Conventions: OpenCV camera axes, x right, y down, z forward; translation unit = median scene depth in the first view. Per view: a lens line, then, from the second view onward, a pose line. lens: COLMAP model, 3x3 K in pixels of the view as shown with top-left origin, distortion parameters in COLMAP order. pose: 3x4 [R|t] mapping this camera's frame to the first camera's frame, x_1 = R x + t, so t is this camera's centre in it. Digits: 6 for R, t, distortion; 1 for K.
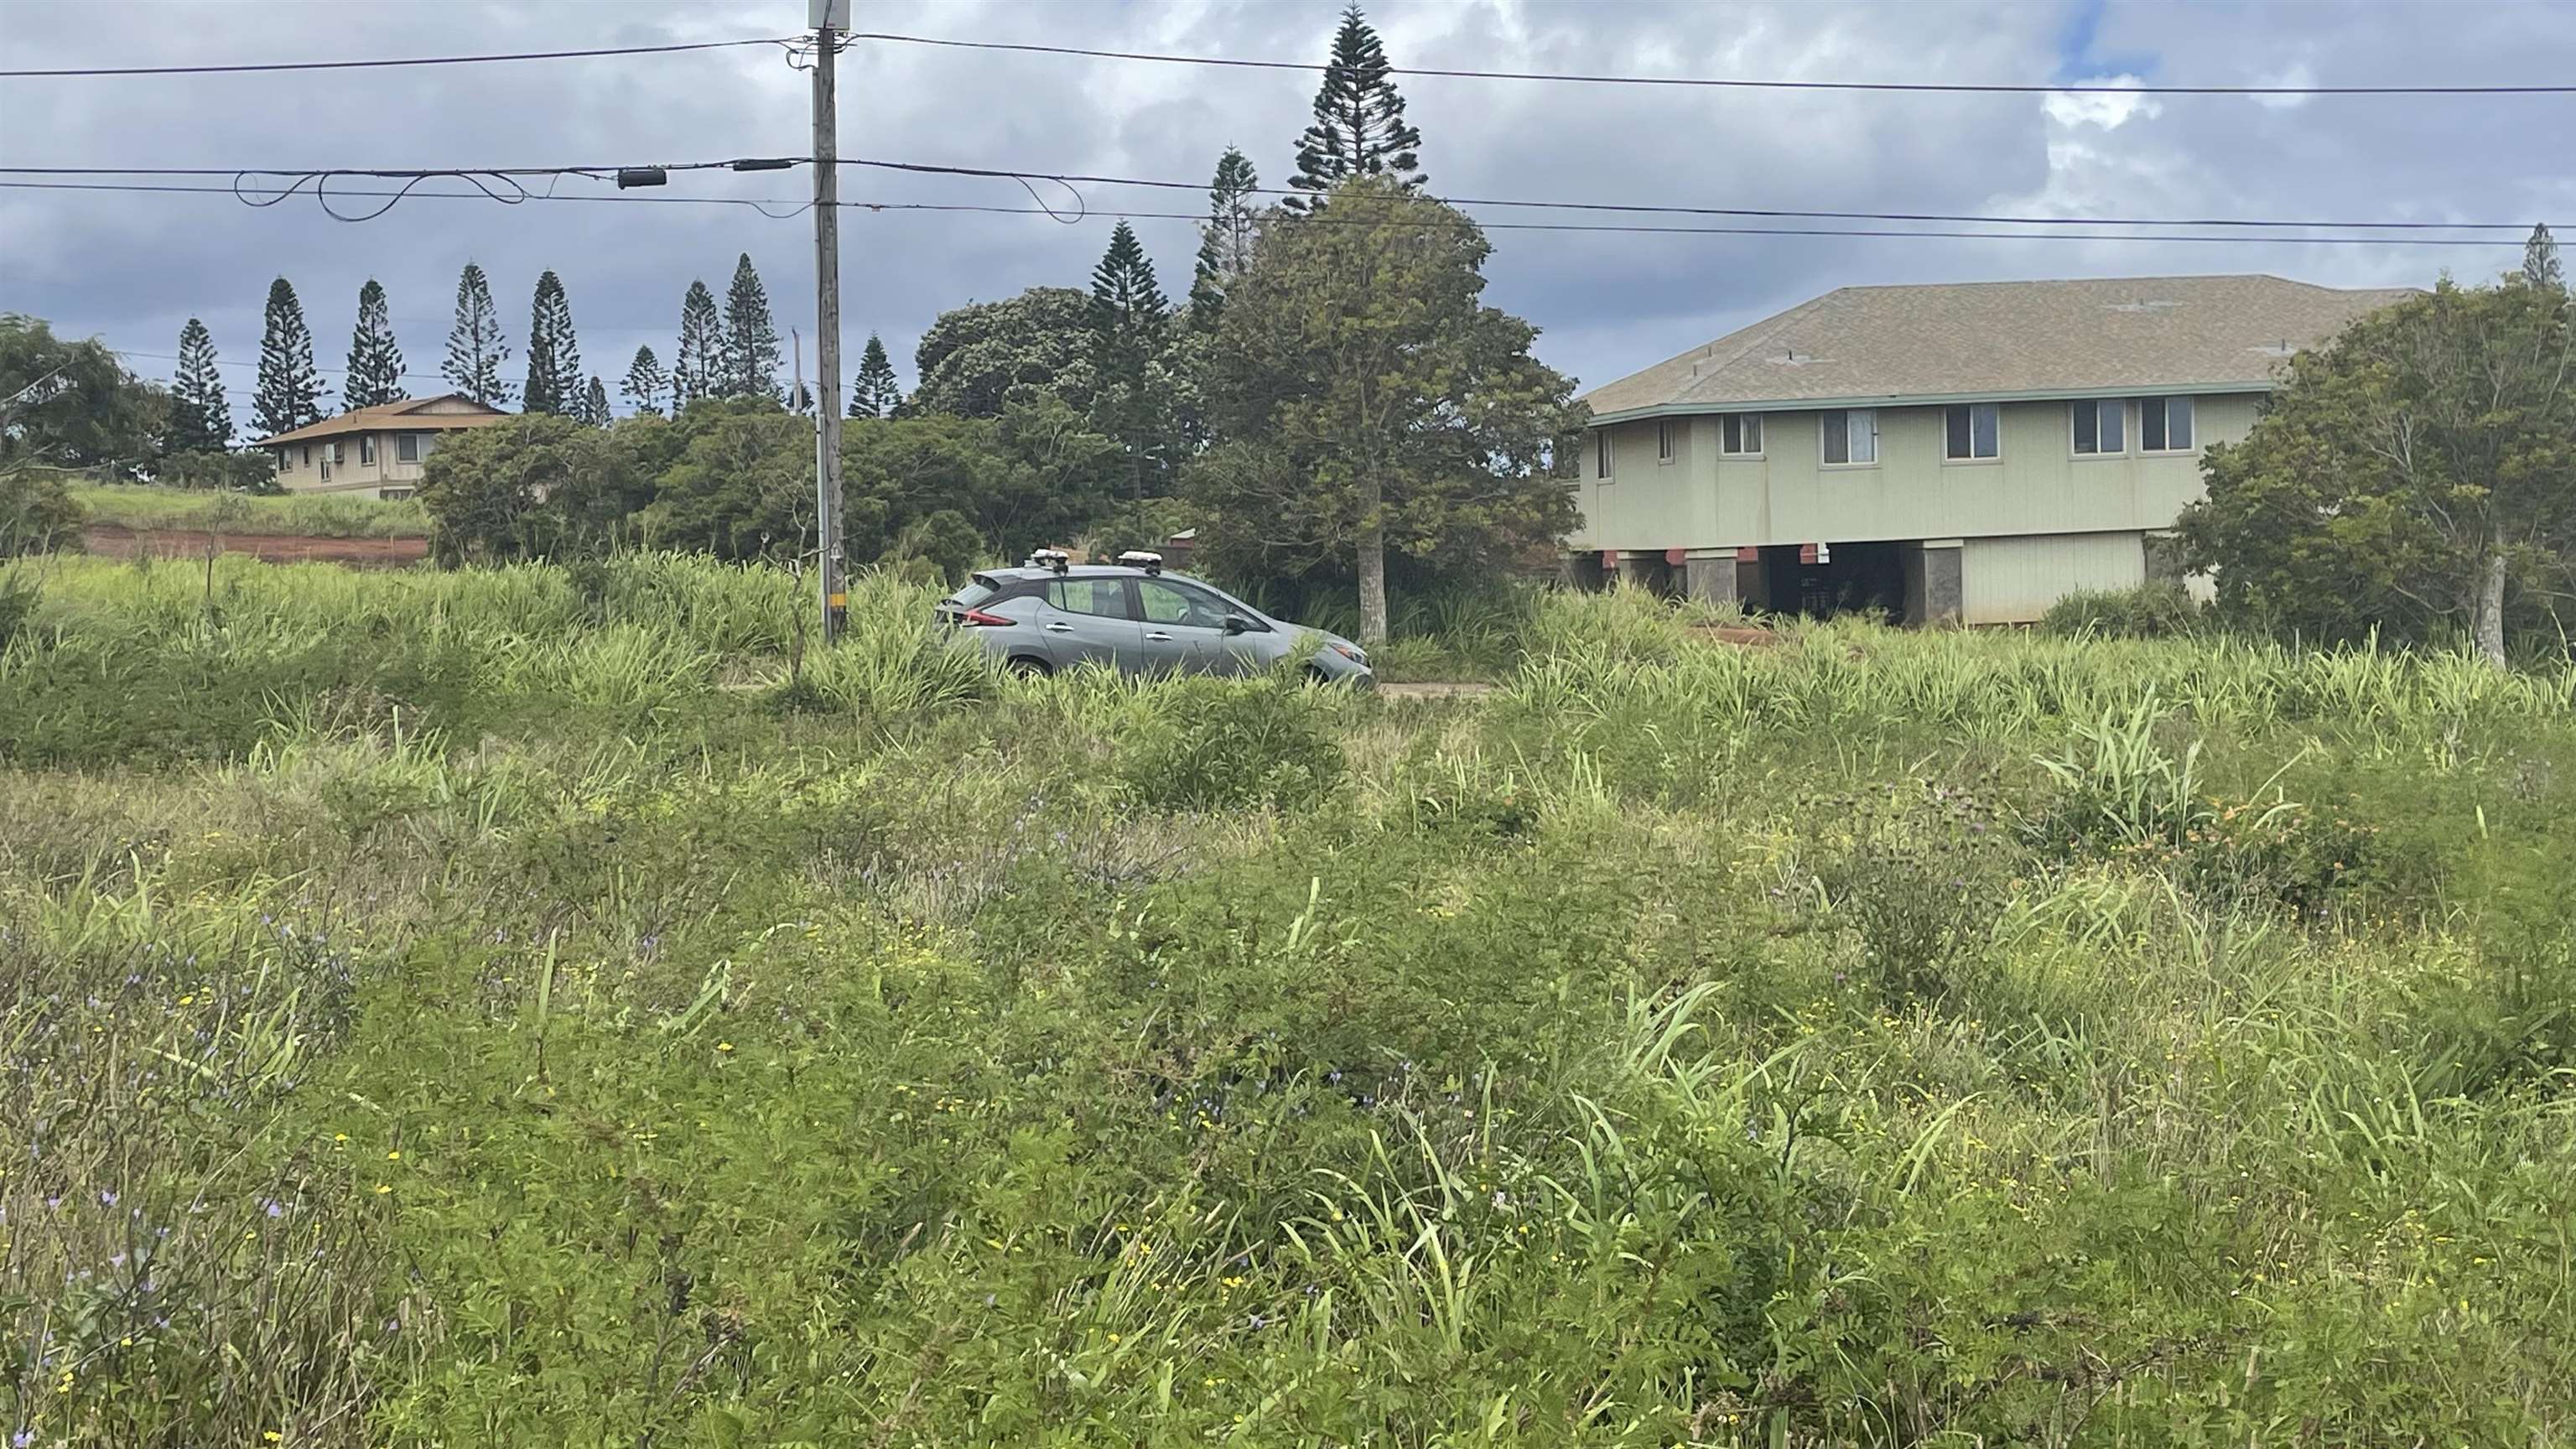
lens RADIAL K [[3352.7, 0, 1288.0], [0, 3352.7, 724.5], [0, 0, 1]] dist [0.028743, 0.029025]
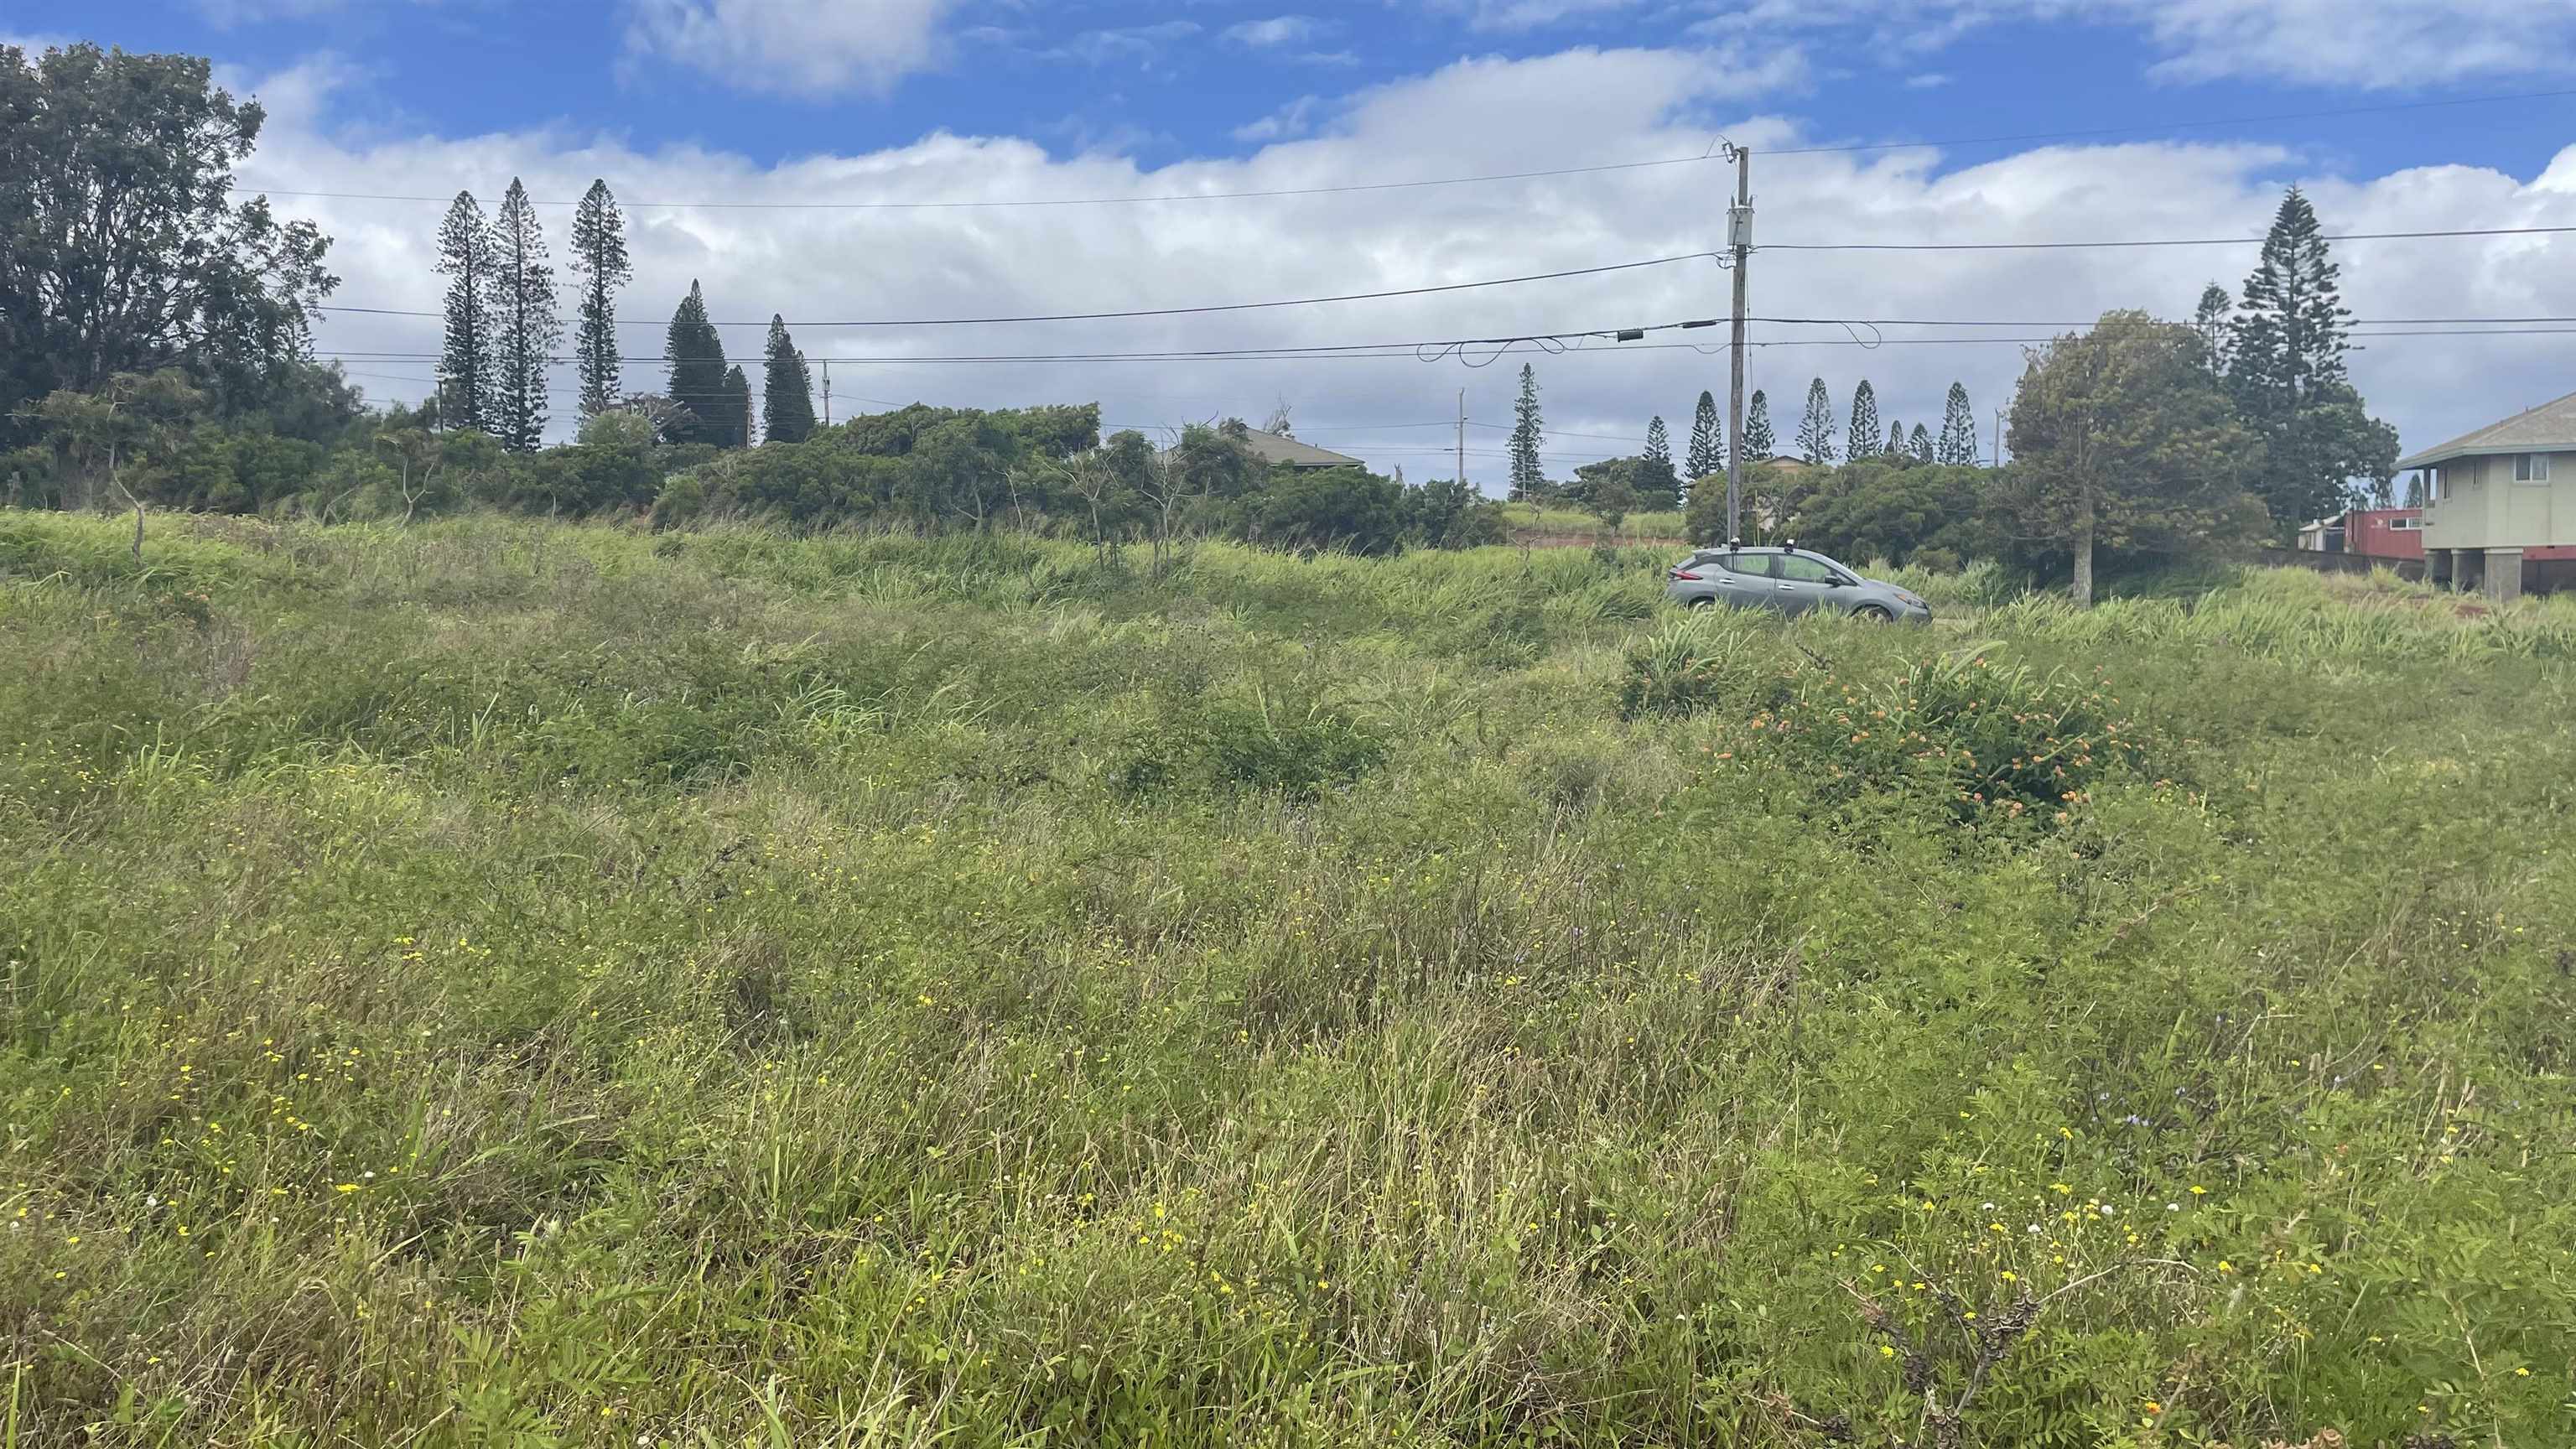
lens RADIAL K [[1978.3, 0, 1288.0], [0, 1978.3, 724.5], [0, 0, 1]] dist [0.120603, -0.167634]
pose [[0.859961, 0.055136, -0.507373, 0.122116], [-0.036976, 0.998266, 0.045810, 0.003436], [0.509019, -0.020635, 0.860508, -0.019293]]
